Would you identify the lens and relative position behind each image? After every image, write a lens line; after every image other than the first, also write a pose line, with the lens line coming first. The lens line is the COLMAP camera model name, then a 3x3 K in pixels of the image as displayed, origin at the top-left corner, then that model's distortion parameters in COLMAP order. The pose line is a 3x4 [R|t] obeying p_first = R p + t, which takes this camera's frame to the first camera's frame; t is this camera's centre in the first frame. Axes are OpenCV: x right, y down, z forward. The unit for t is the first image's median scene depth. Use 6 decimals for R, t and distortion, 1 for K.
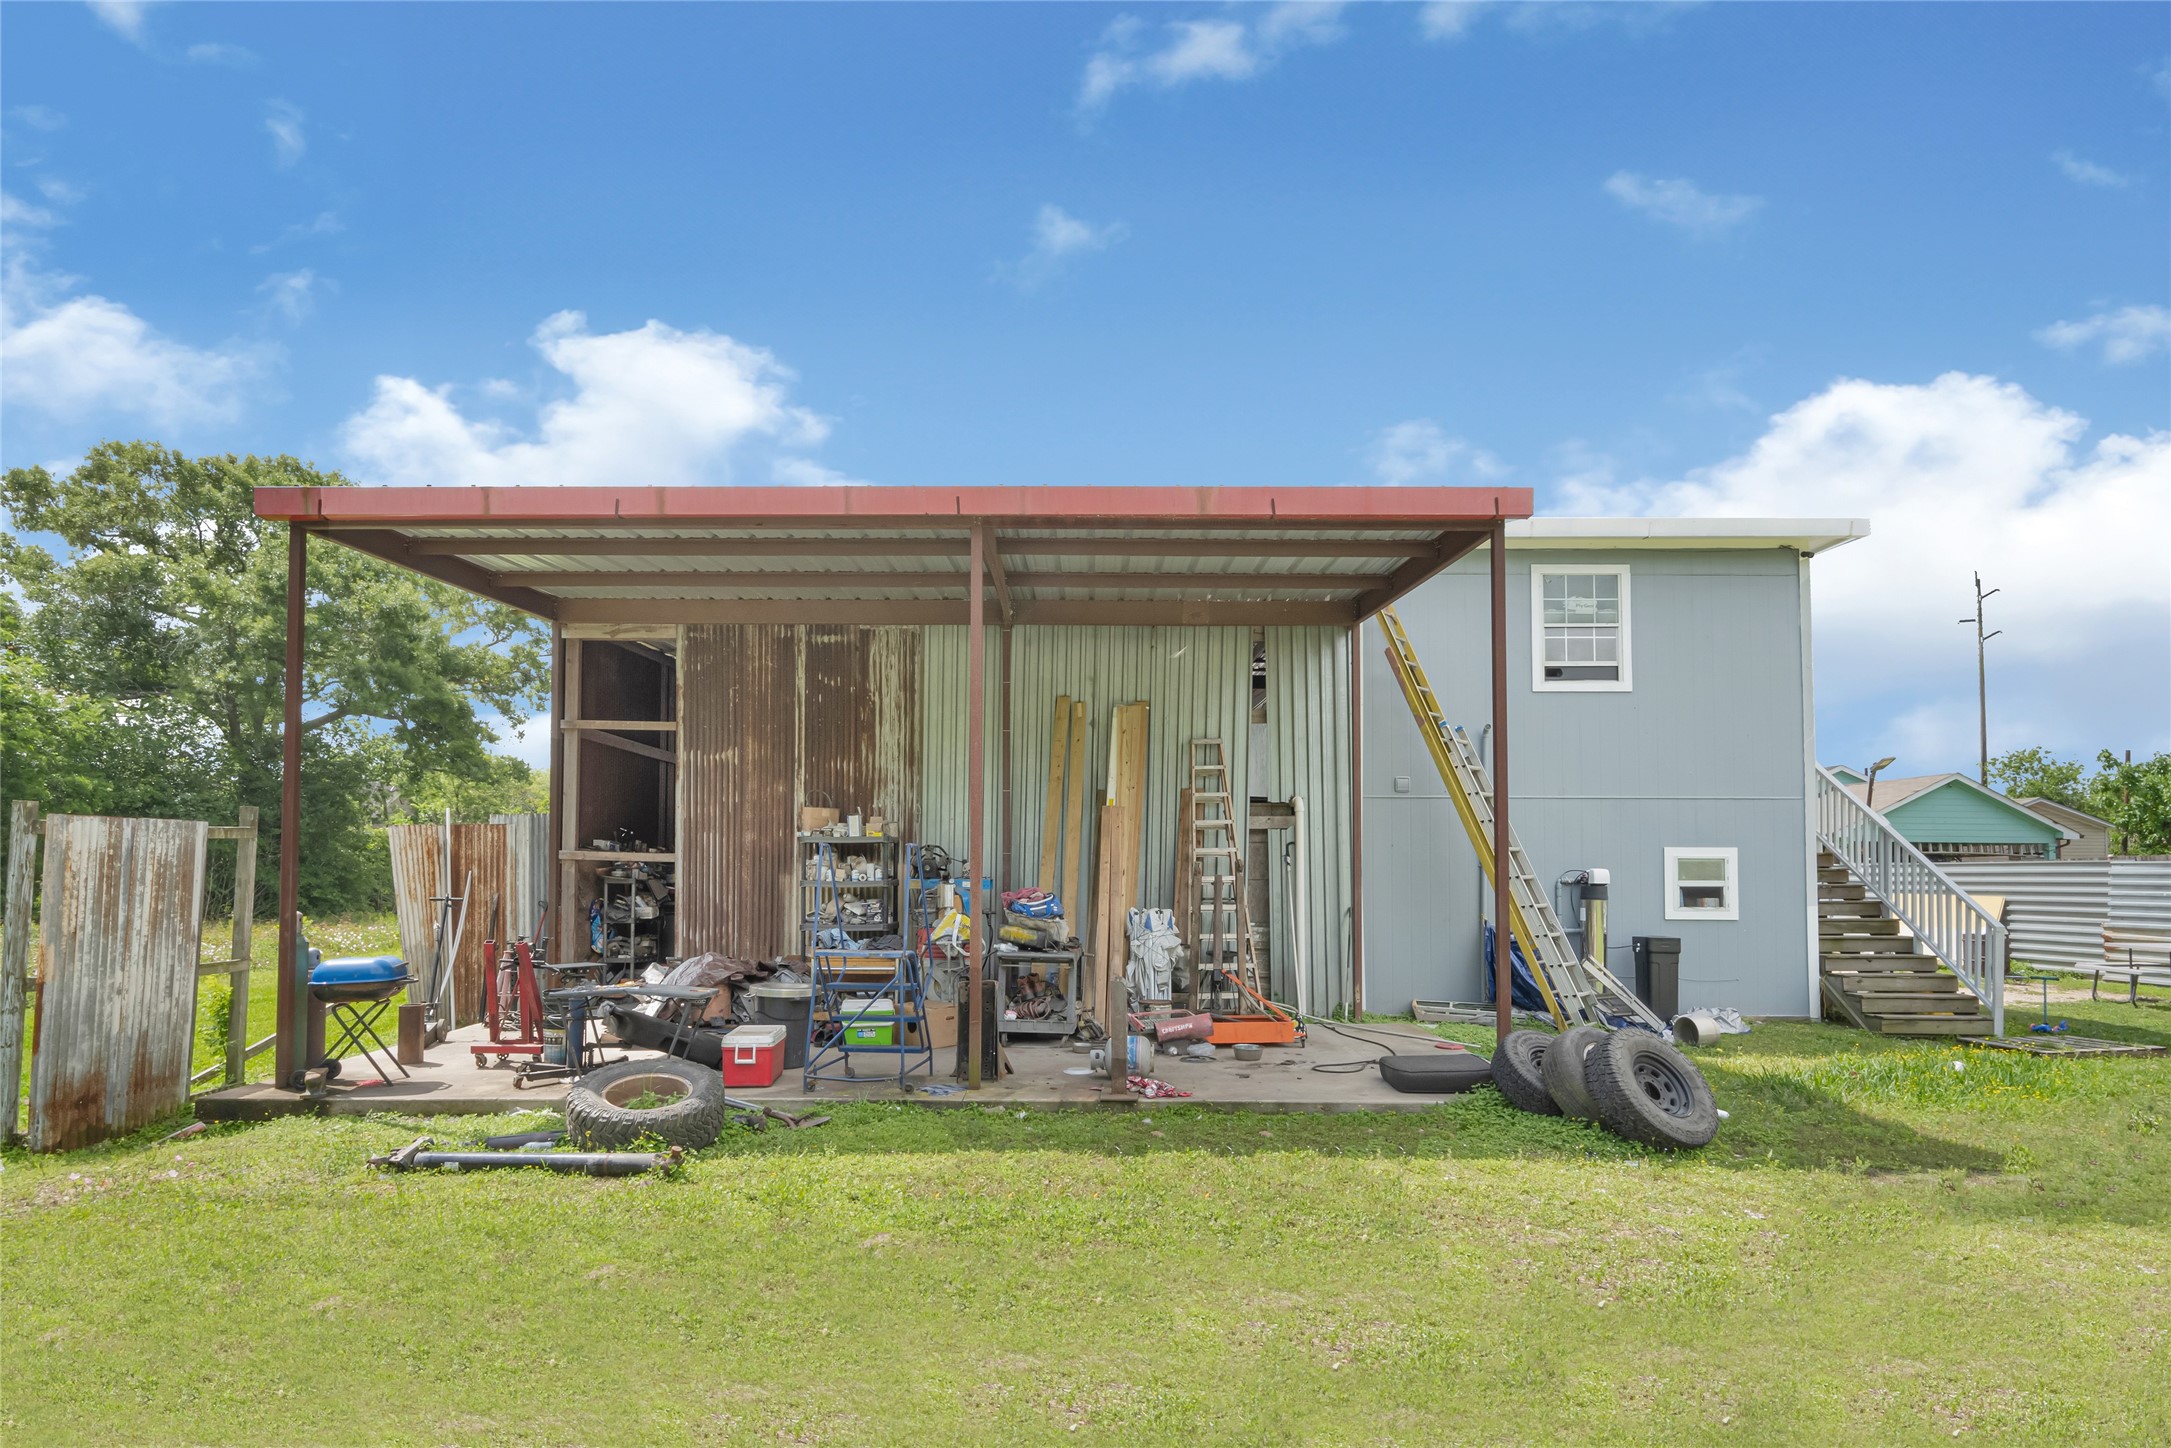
lens RADIAL K [[1139.9, 0, 1087.9], [0, 1139.9, 829.6], [0, 0, 1]] dist [0.000306, -0.000023]
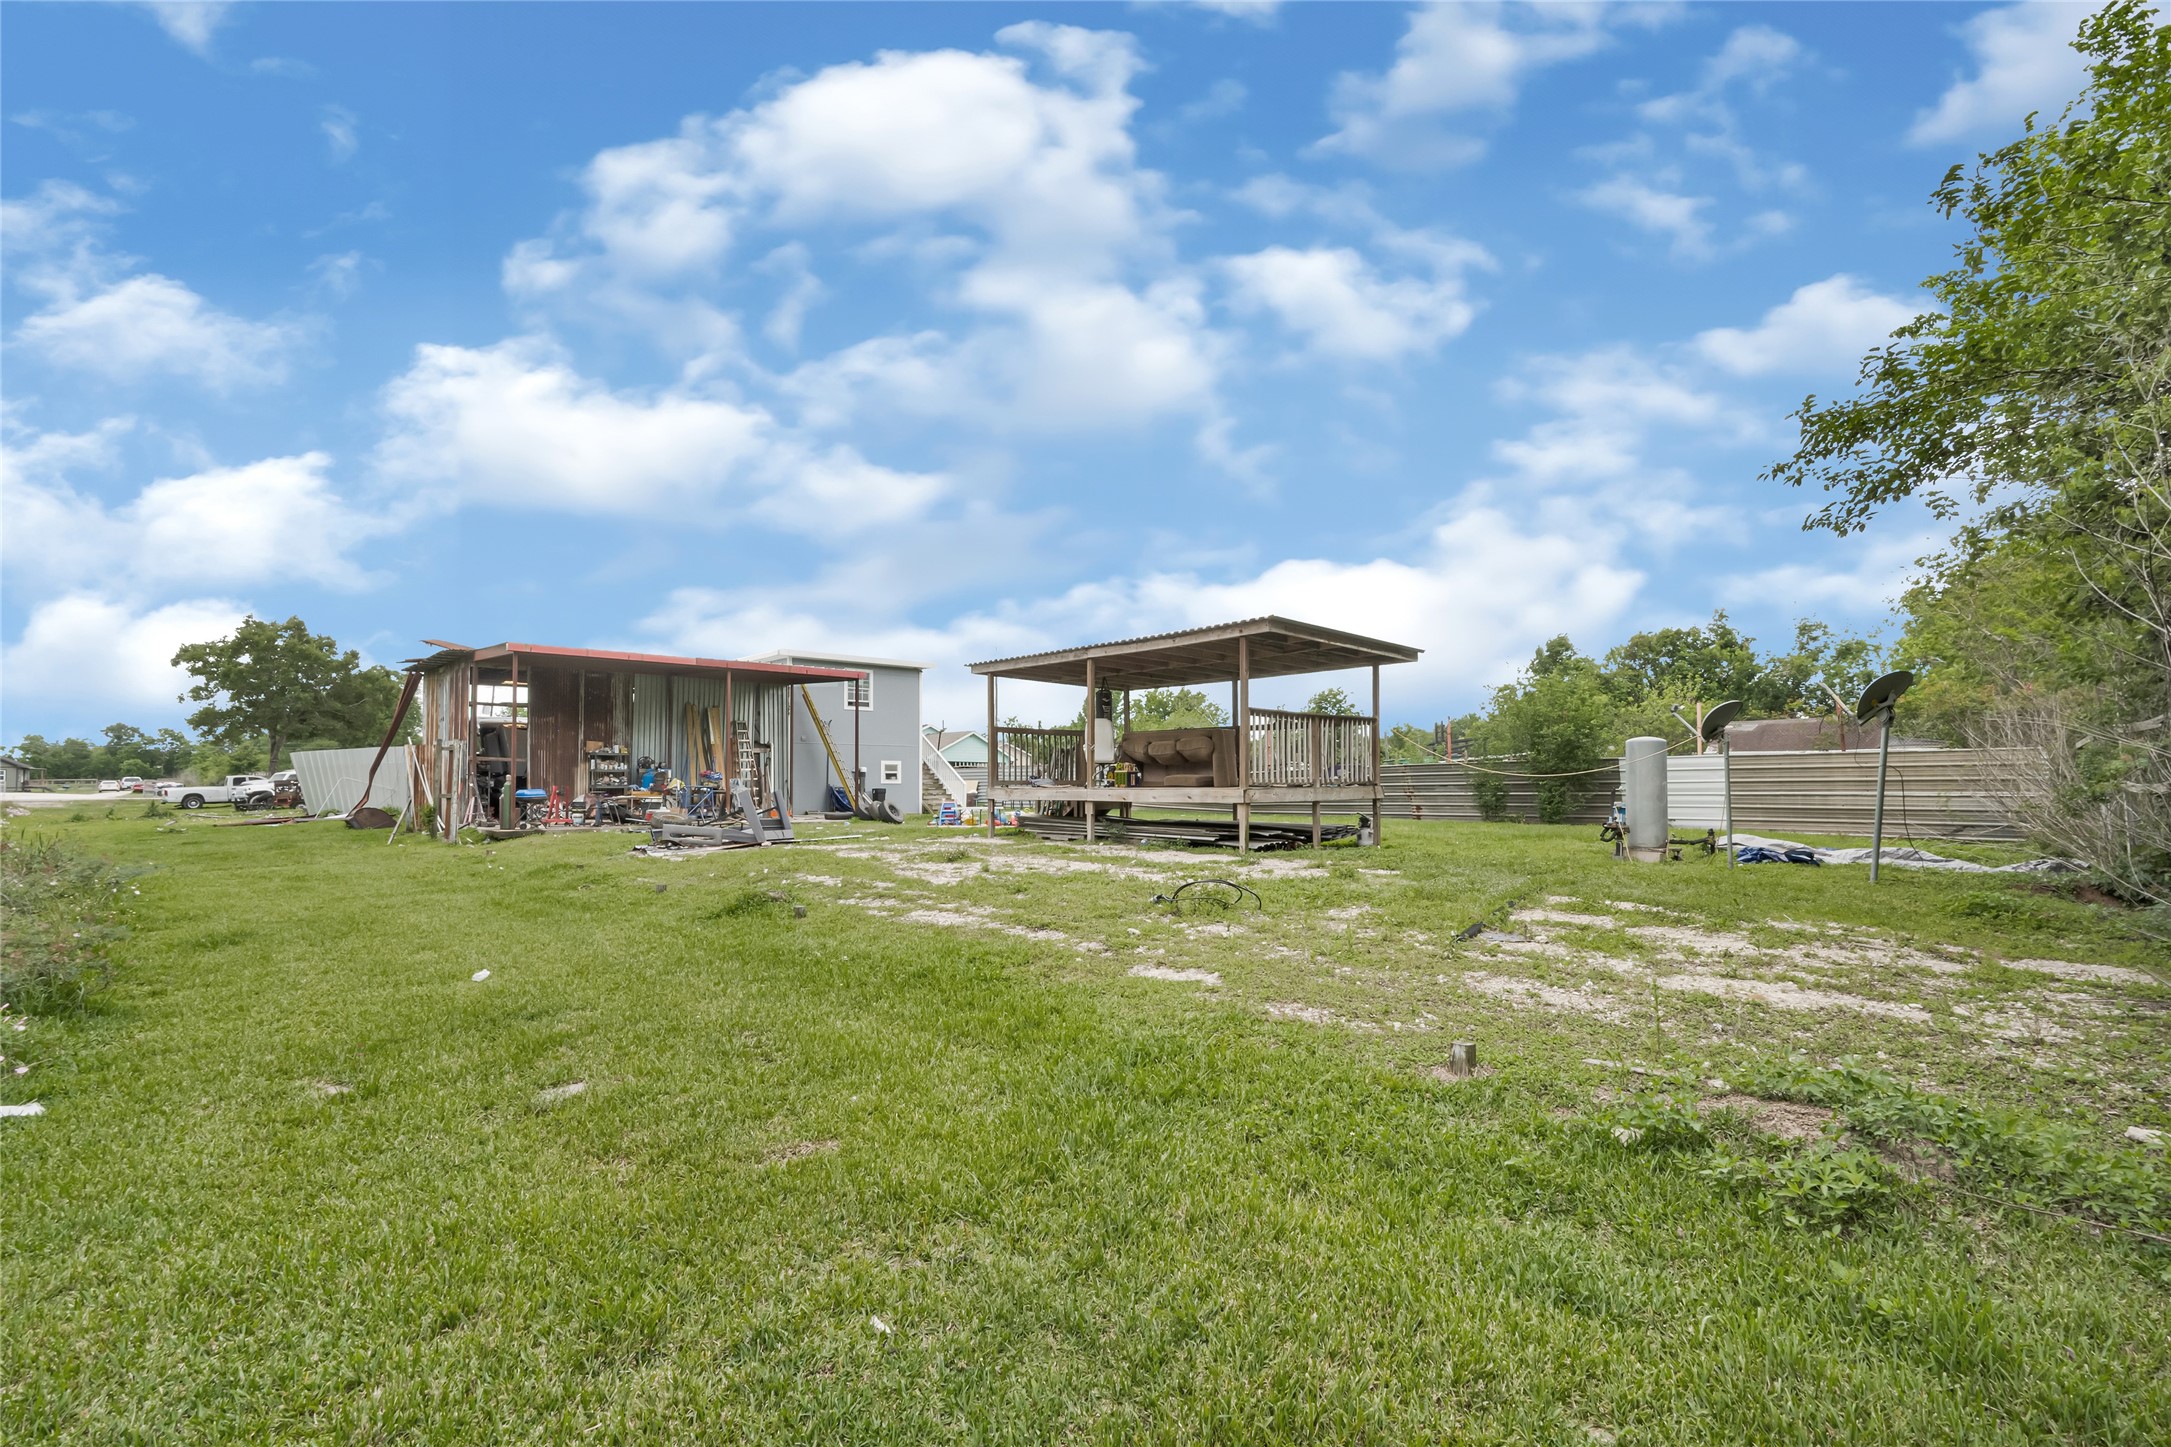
lens RADIAL K [[938.6, 0, 1097.9], [0, 938.6, 773.6], [0, 0, 1]] dist [-0.000079, 0.000029]
pose [[0.725962, 0.002410, 0.687731, -0.850188], [-0.025067, 0.999422, 0.022958, -0.023966], [-0.687278, -0.033906, 0.725603, -1.307069]]
